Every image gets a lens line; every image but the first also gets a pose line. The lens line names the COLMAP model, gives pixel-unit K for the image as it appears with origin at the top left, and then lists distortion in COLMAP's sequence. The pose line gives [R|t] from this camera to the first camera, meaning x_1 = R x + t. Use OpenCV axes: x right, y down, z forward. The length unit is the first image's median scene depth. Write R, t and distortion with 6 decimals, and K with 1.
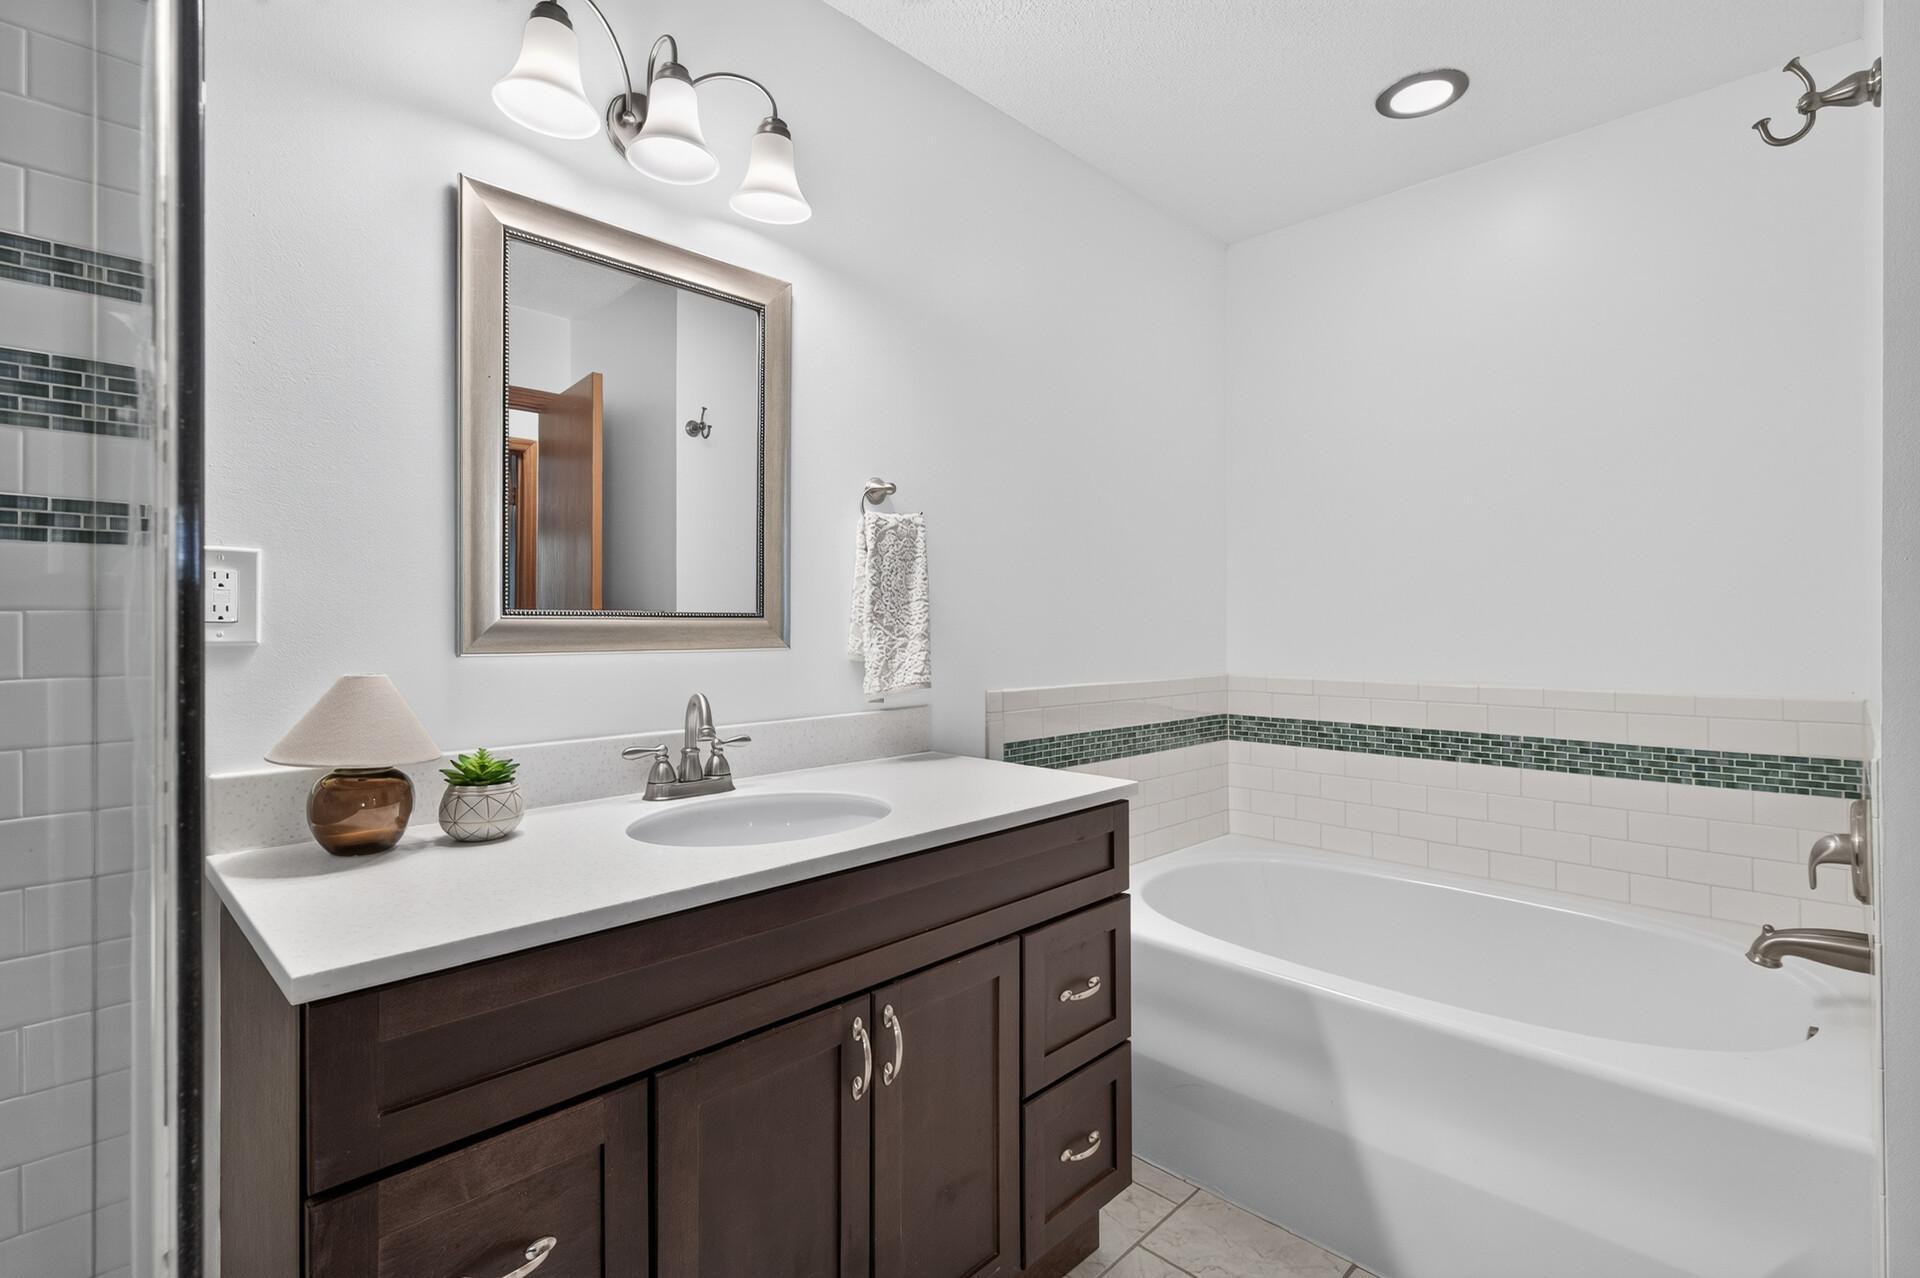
lens RADIAL K [[906.5, 0, 968.3], [0, 906.5, 622.0], [0, 0, 1]] dist [0.003228, -0.000499]
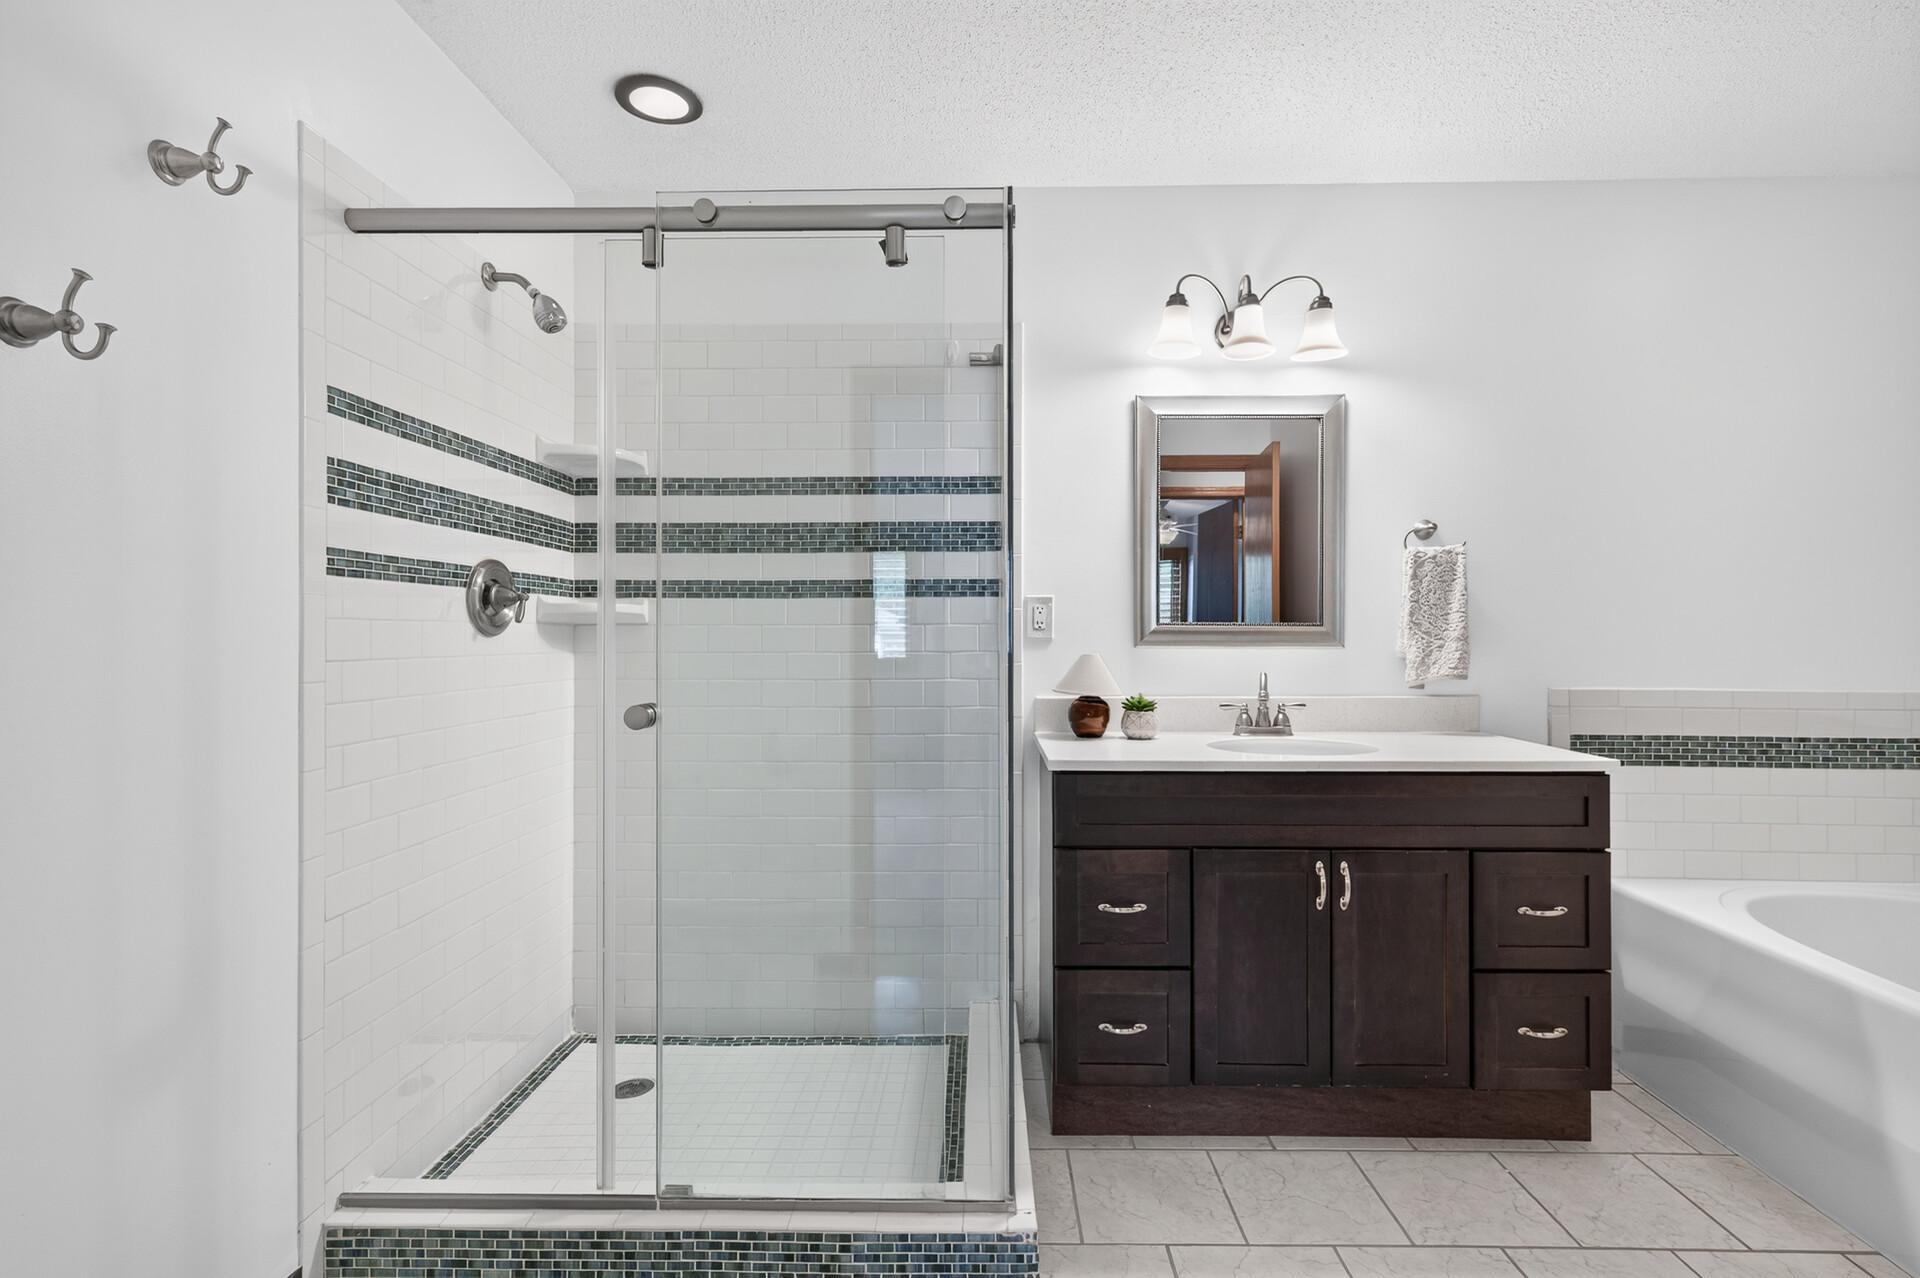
lens RADIAL K [[906.5, 0, 964.5], [0, 906.5, 637.1], [0, 0, 1]] dist [0.003228, -0.000499]
pose [[0.686868, 0.004547, -0.726768, 0.469088], [0.001056, 0.999973, 0.007254, 0.002112], [0.726782, -0.005750, 0.686844, -0.465170]]
